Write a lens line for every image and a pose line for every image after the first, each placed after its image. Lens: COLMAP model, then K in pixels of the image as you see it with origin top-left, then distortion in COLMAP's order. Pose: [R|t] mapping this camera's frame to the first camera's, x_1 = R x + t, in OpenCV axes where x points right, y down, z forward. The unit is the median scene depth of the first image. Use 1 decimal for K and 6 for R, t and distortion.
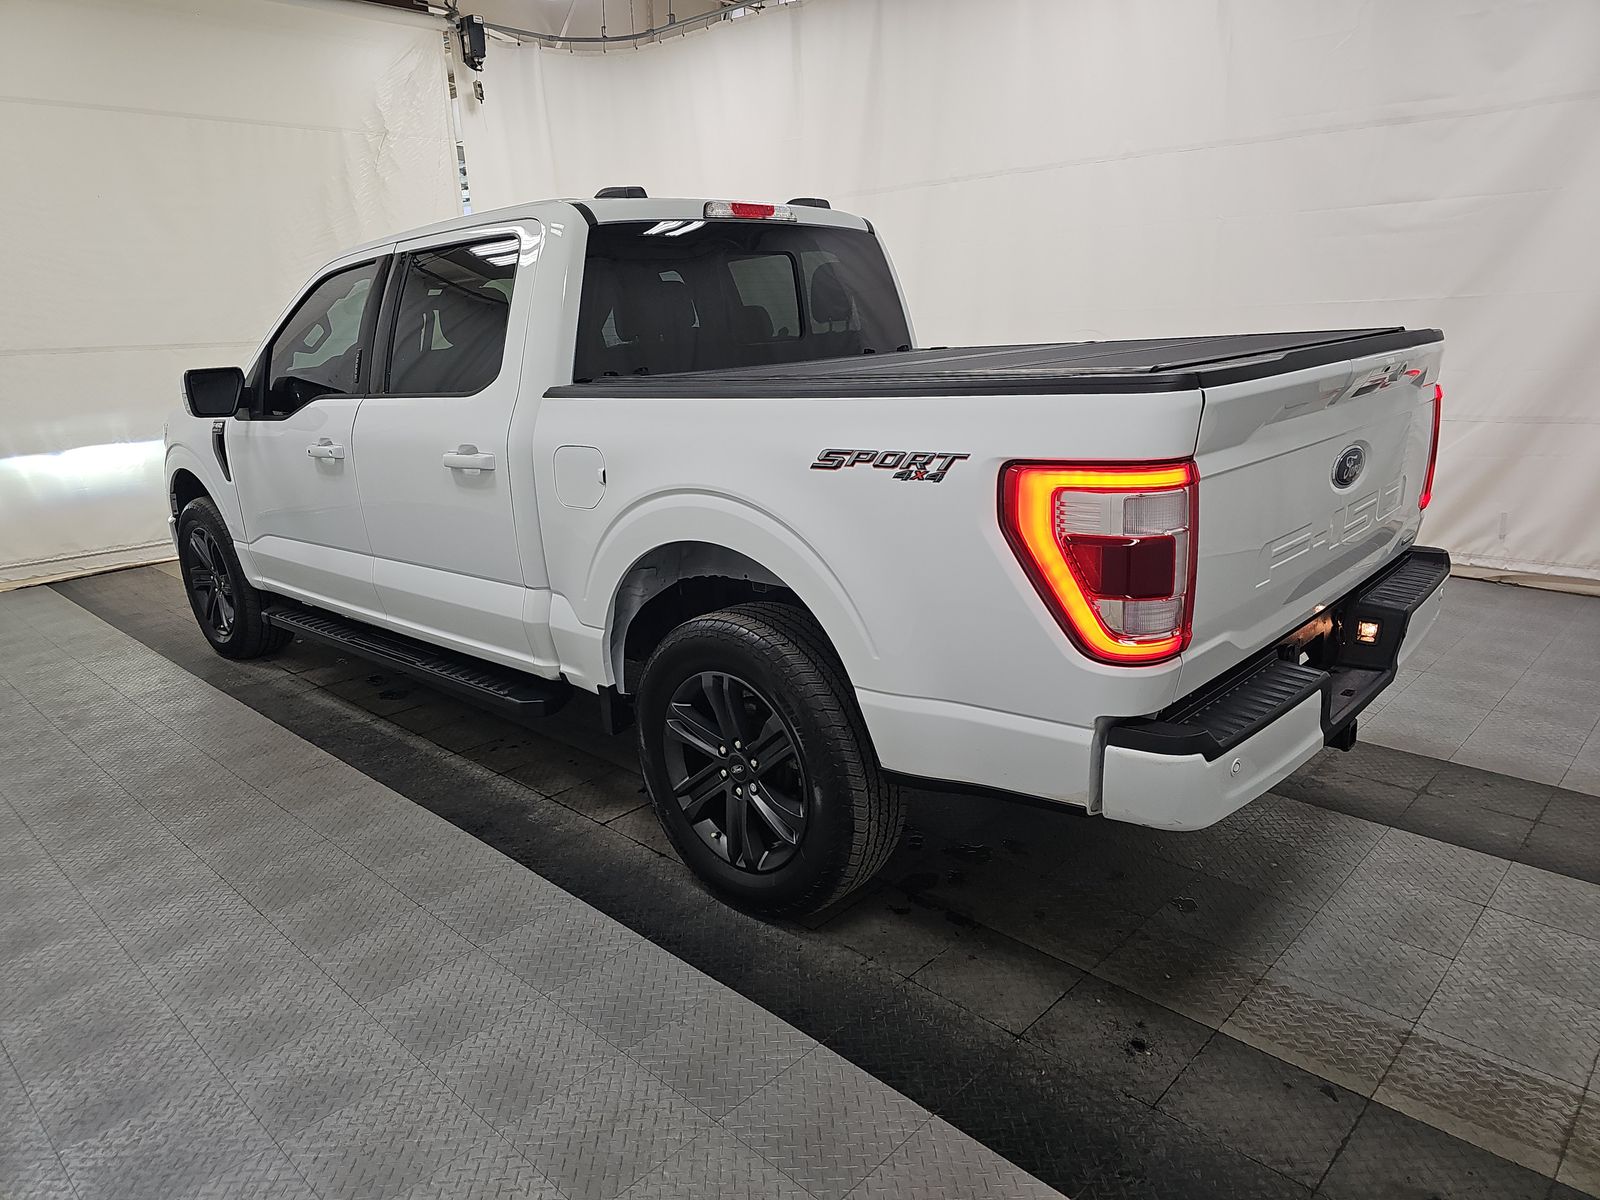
lens RADIAL K [[1059.3, 0, 819.0], [0, 1059.3, 589.9], [0, 0, 1]] dist [0.018148, 0.002426]
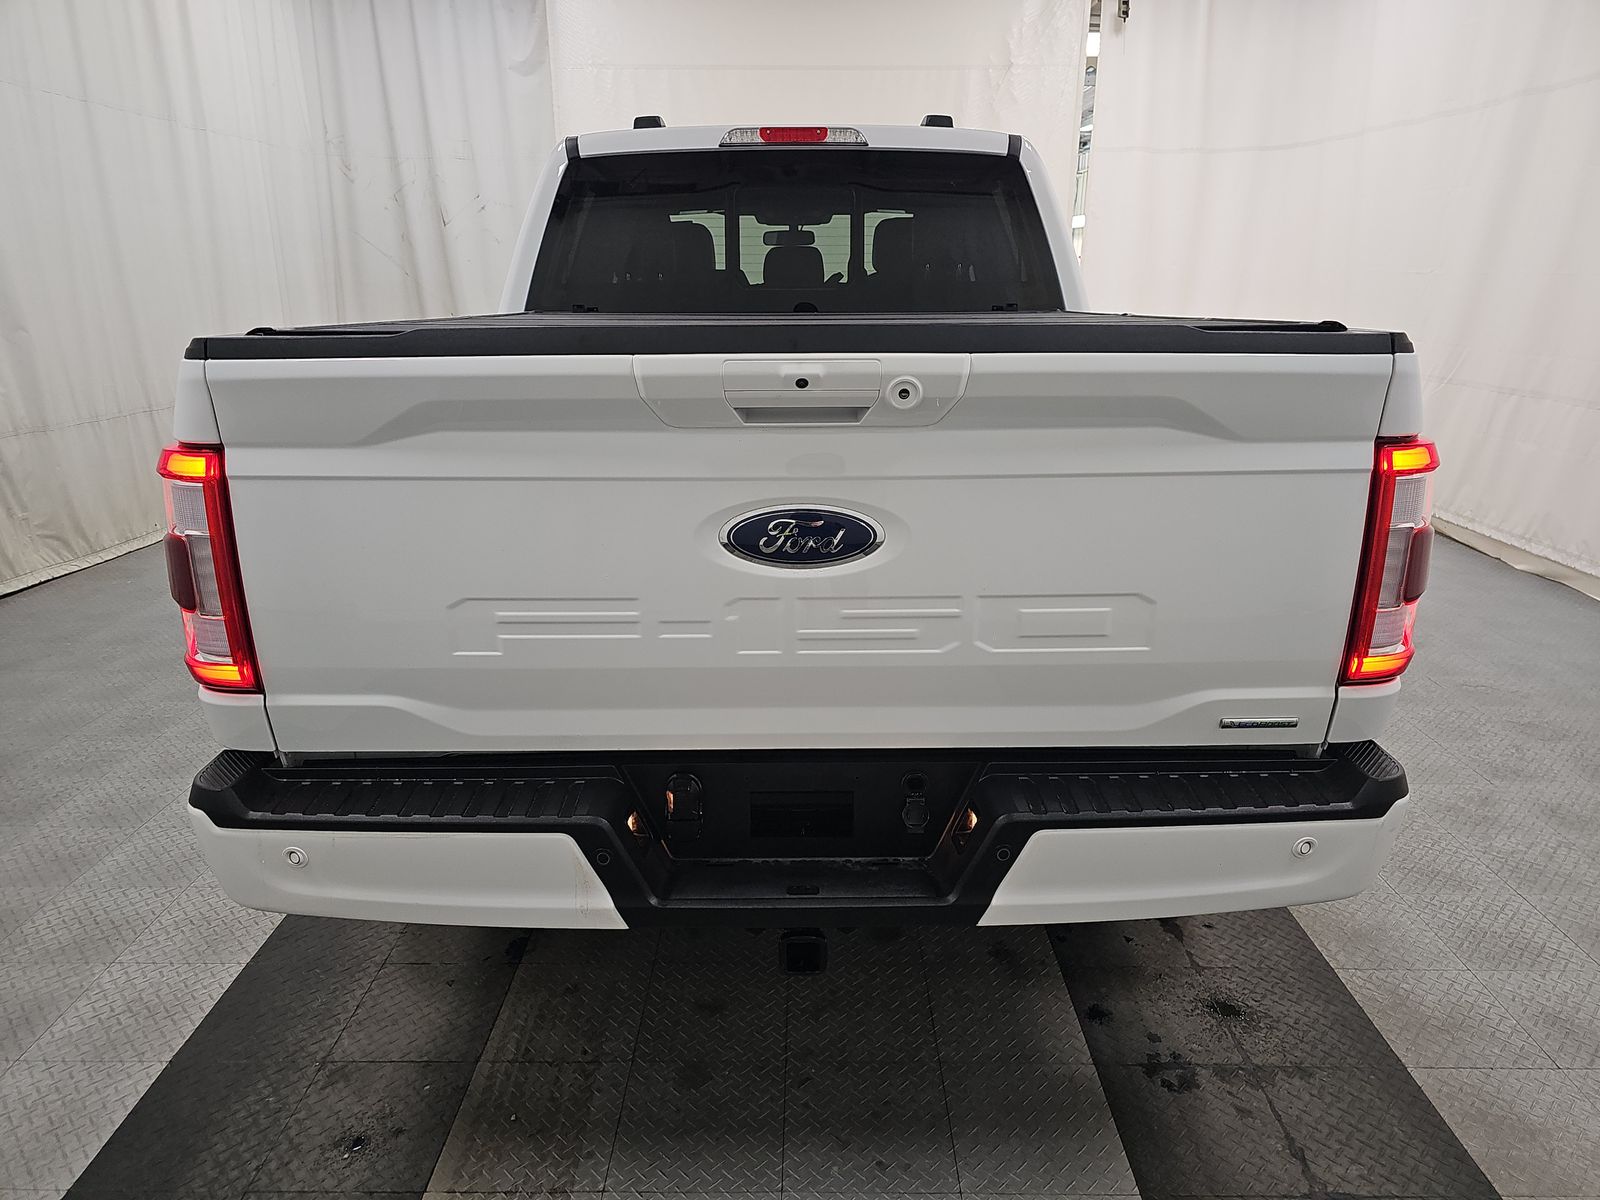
lens RADIAL K [[1060.8, 0, 800.0], [0, 1060.8, 600.0], [0, 0, 1]] dist [0.020682, -0.002208]
pose [[0.686026, 0.252335, -0.682419, 0.683205], [-0.209973, 0.966689, 0.146366, -0.125559], [0.696620, 0.042878, 0.716158, 0.422025]]
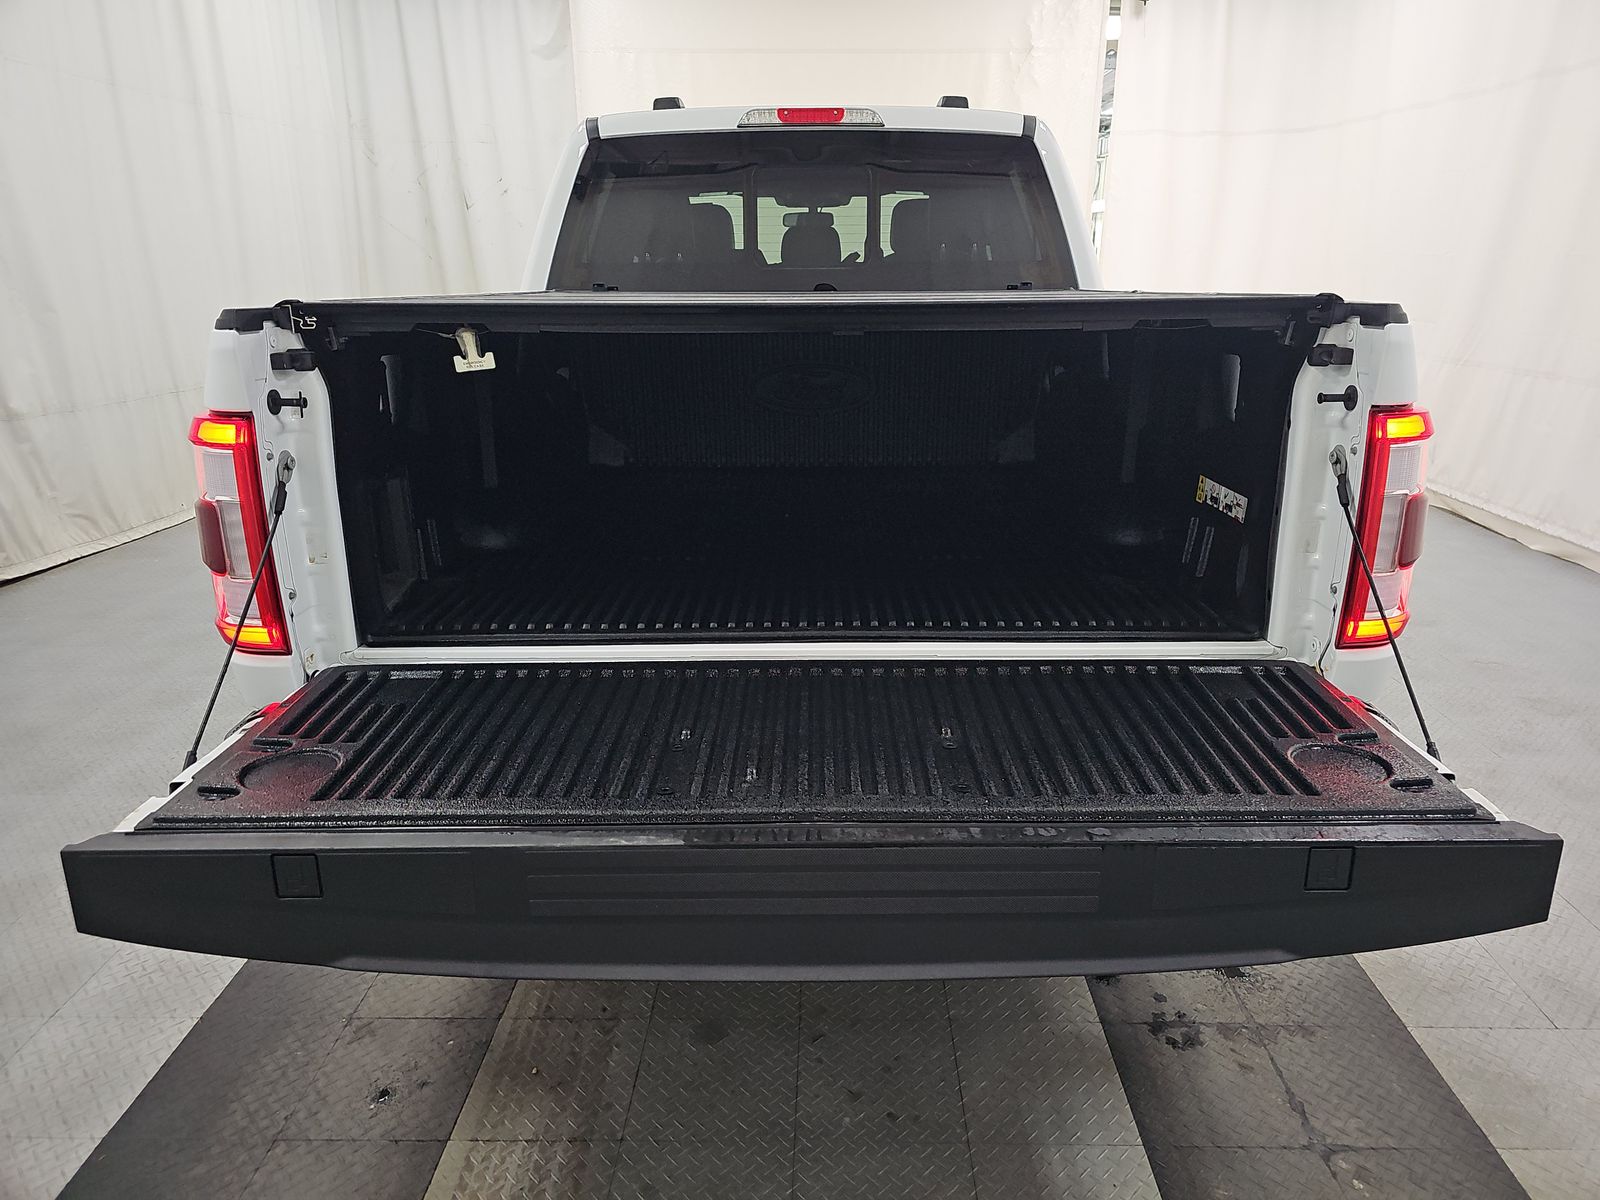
lens RADIAL K [[1059.3, 0, 819.0], [0, 1059.3, 589.9], [0, 0, 1]] dist [0.018148, 0.002426]
pose [[0.683552, 0.255840, -0.683596, 0.698450], [-0.210012, 0.965891, 0.151492, -0.119443], [0.699036, 0.040010, 0.713966, 0.416298]]
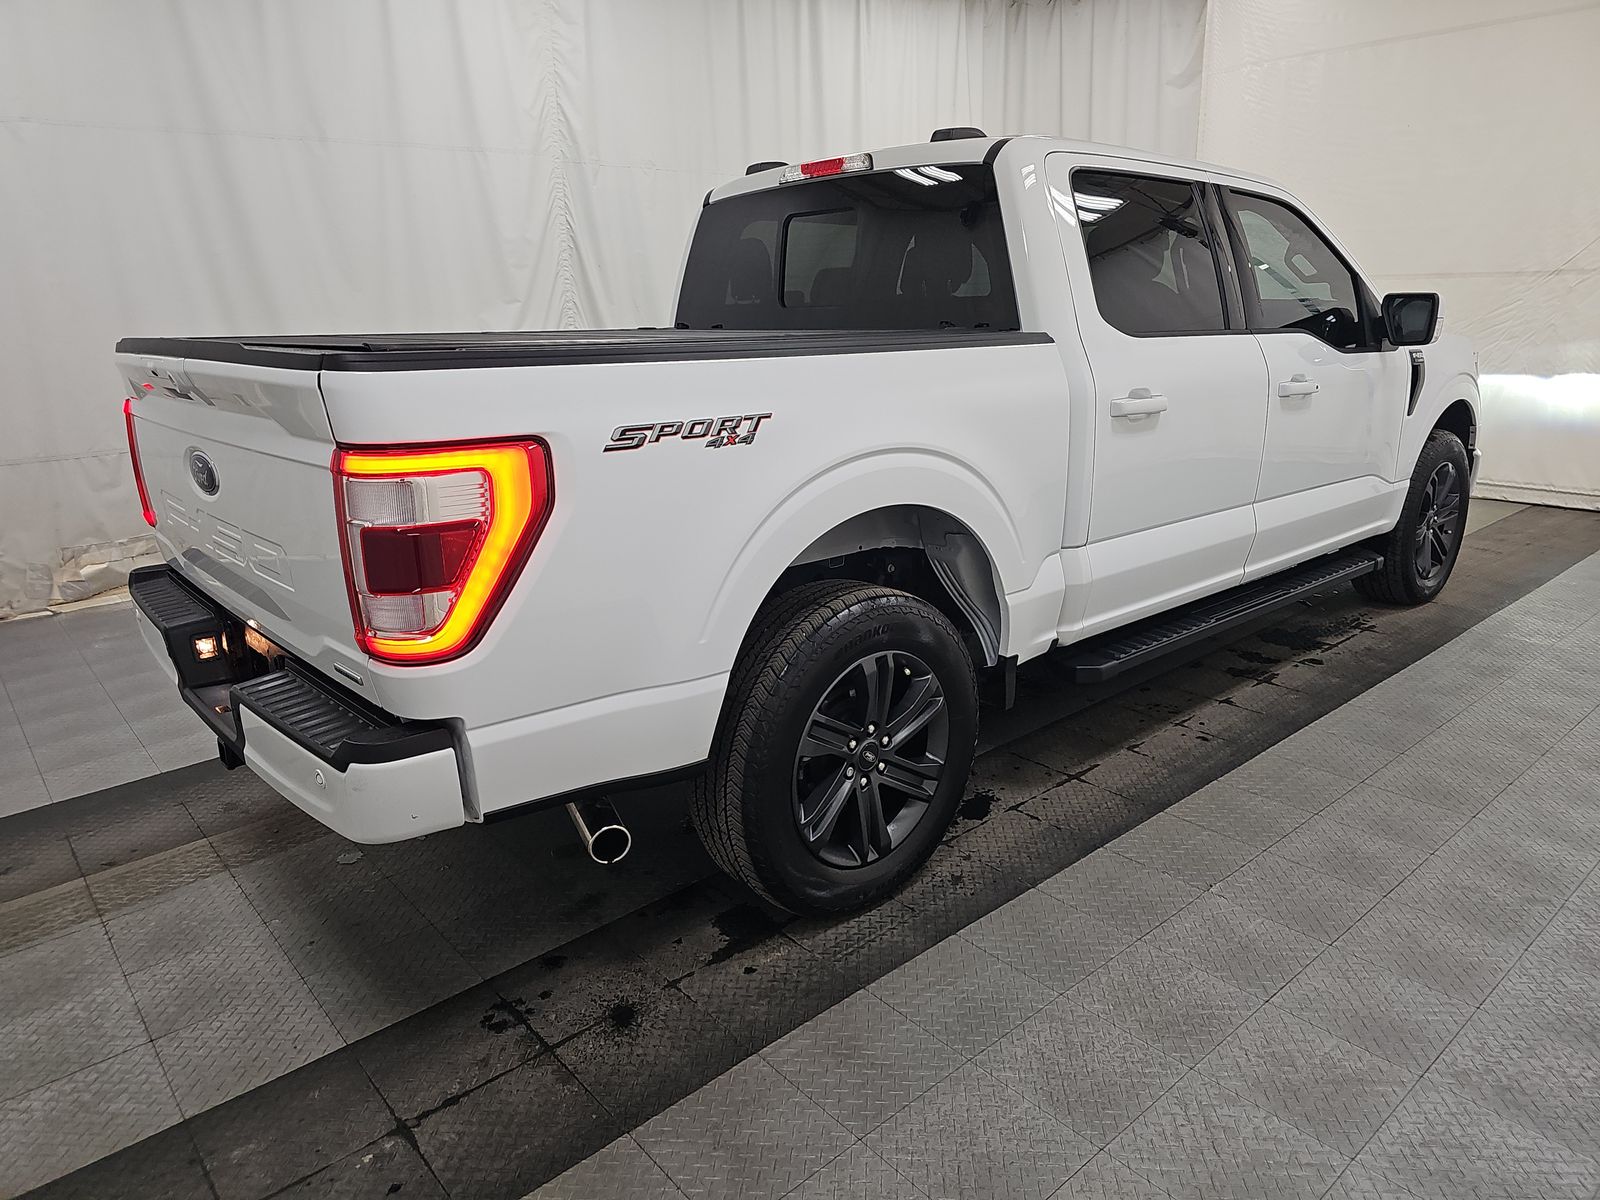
lens RADIAL K [[1072.1, 0, 792.4], [0, 1072.1, 580.2], [0, 0, 1]] dist [0.013330, -0.001665]
pose [[-0.113927, 0.294586, -0.948810, 1.036402], [-0.213391, 0.925482, 0.312966, -0.333169], [0.970302, 0.238122, -0.042576, 1.182773]]
